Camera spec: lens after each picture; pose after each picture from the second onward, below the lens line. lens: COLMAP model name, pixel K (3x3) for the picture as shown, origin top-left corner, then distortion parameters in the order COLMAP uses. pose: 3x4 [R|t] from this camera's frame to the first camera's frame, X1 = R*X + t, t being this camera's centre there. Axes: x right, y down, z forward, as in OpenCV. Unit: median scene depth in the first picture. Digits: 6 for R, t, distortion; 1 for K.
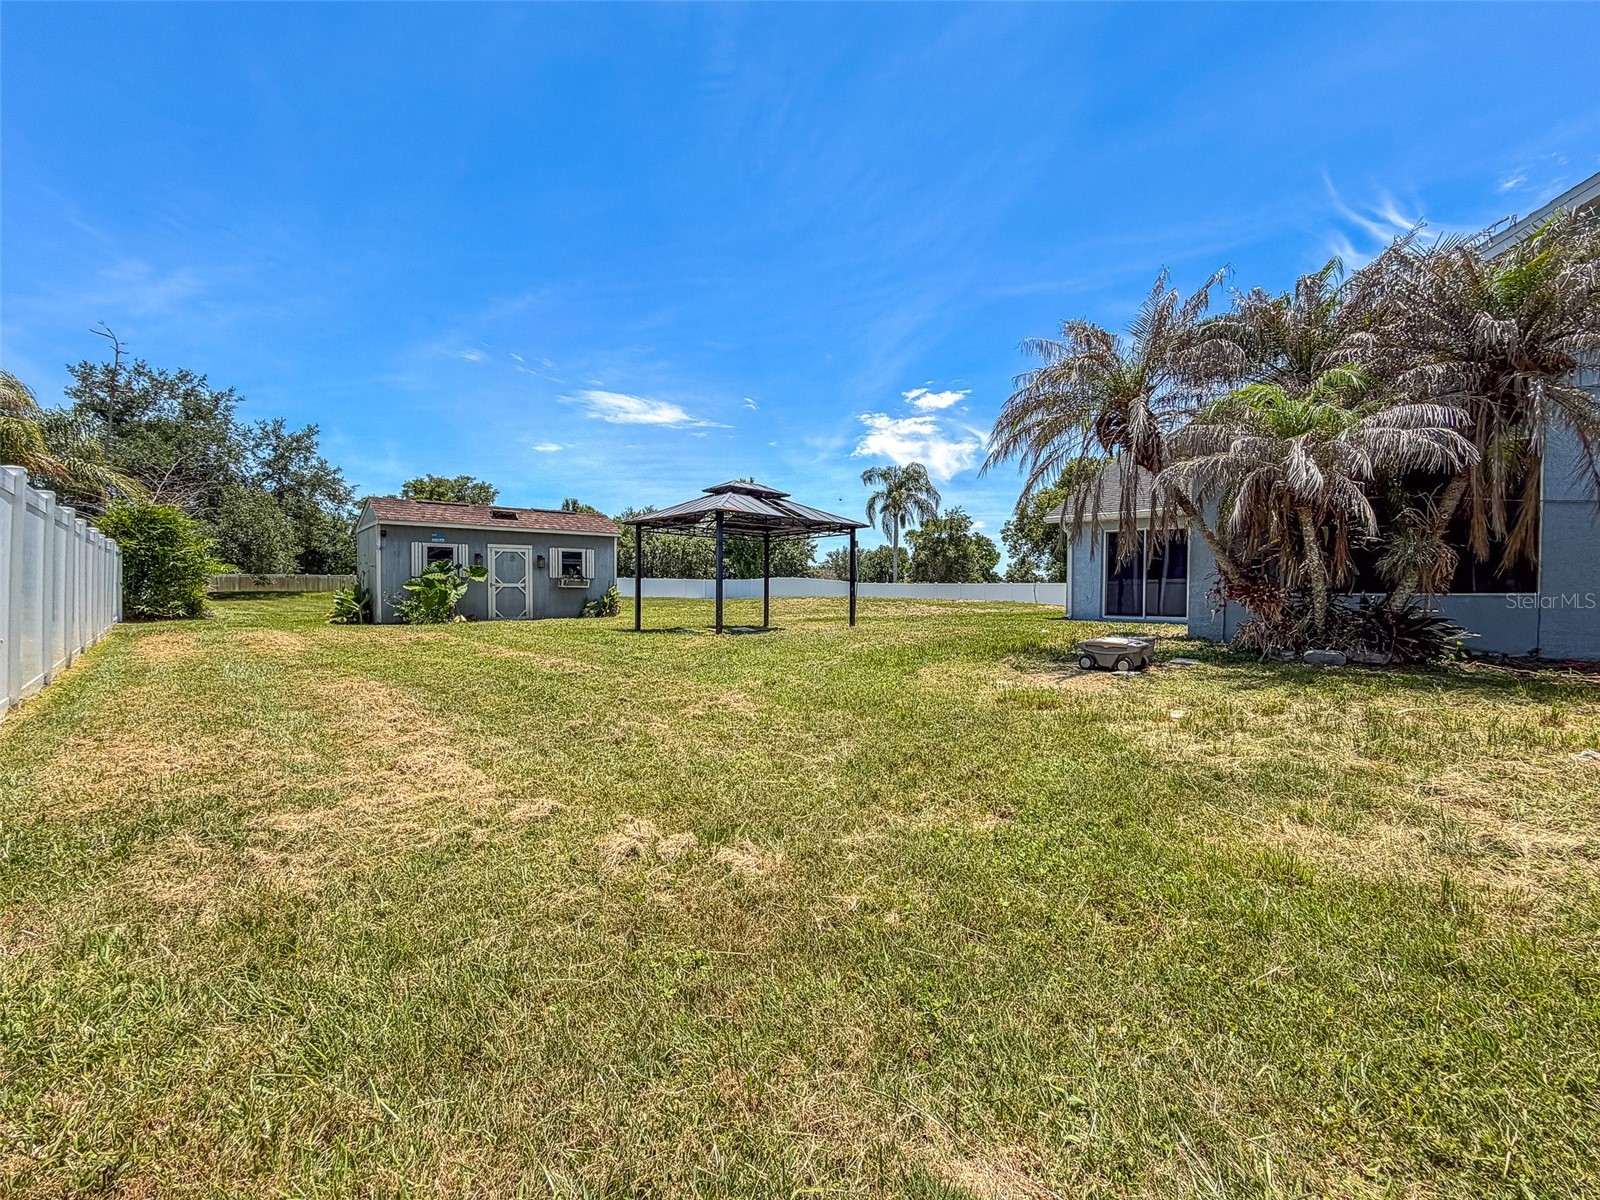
lens RADIAL K [[661.1, 0, 805.8], [0, 661.1, 603.9], [0, 0, 1]] dist [0.001143, 0.000251]
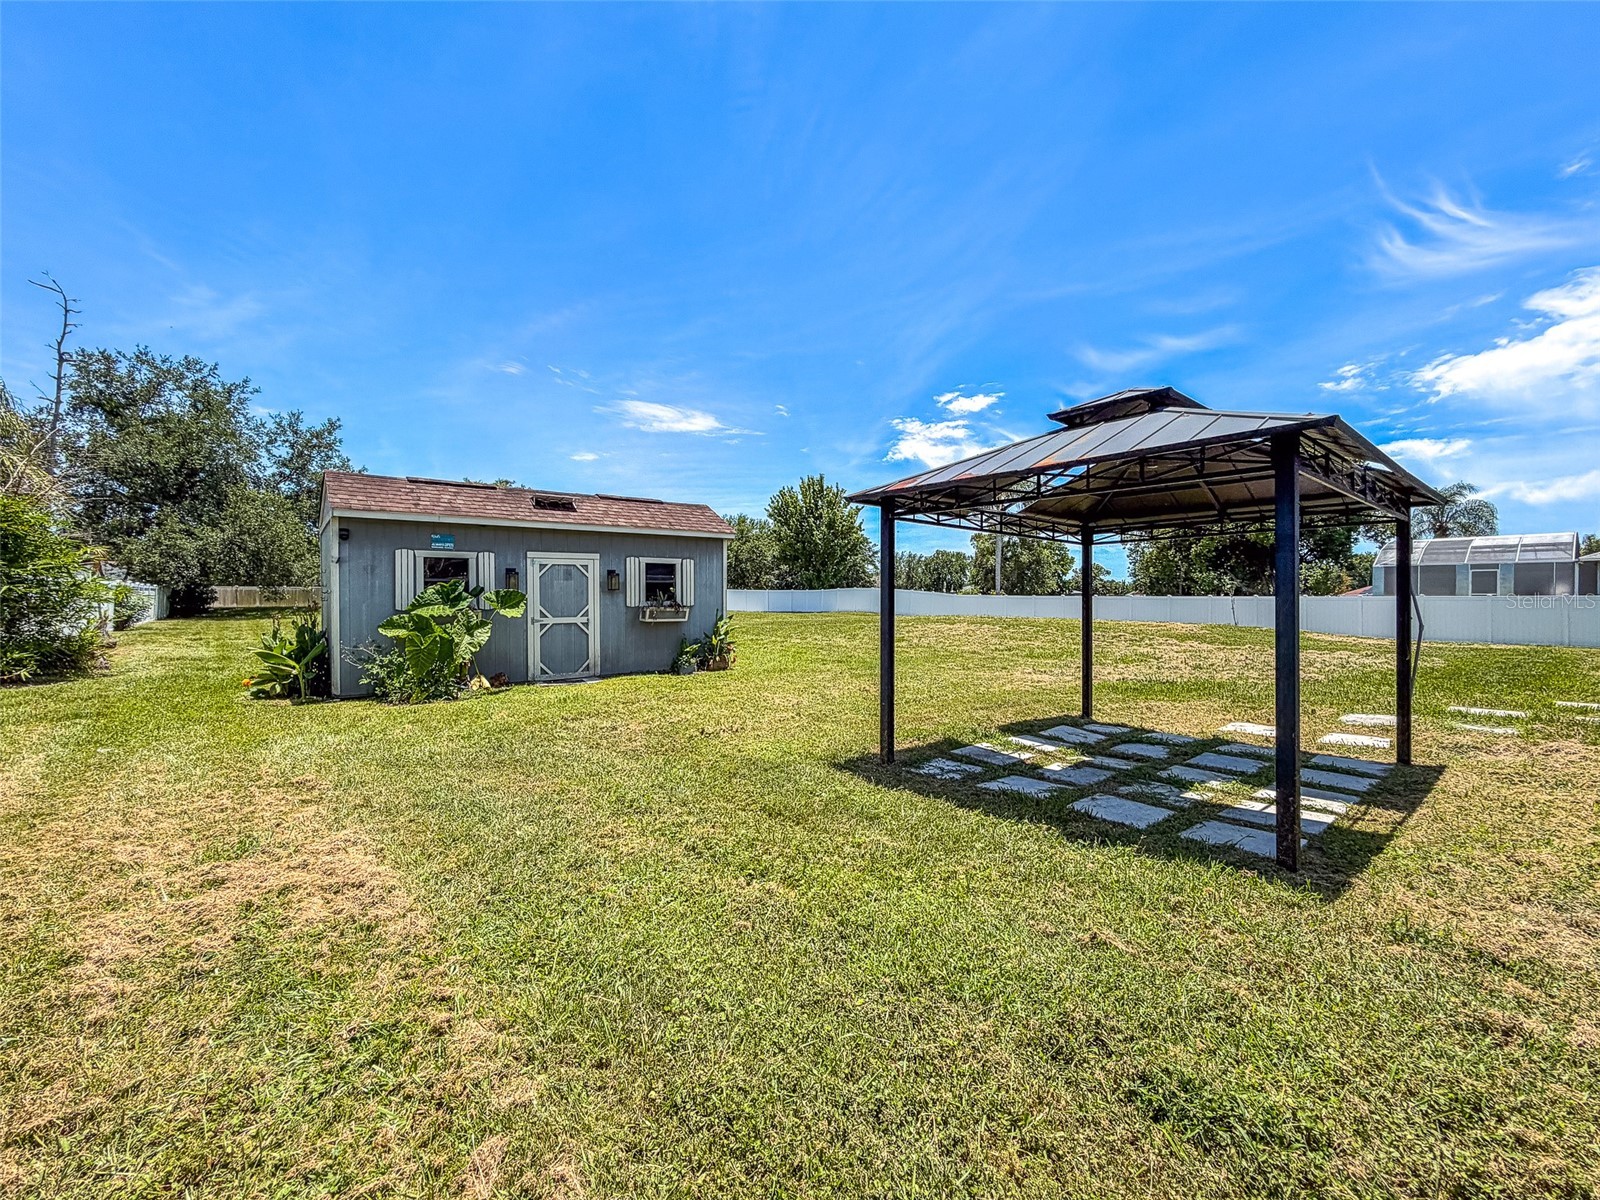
lens RADIAL K [[661.1, 0, 805.8], [0, 661.1, 603.9], [0, 0, 1]] dist [0.001143, 0.000251]
pose [[0.998782, -0.003013, -0.049251, -0.194875], [0.002599, 0.999961, -0.008453, -0.036654], [0.049274, 0.008315, 0.998751, 0.404733]]
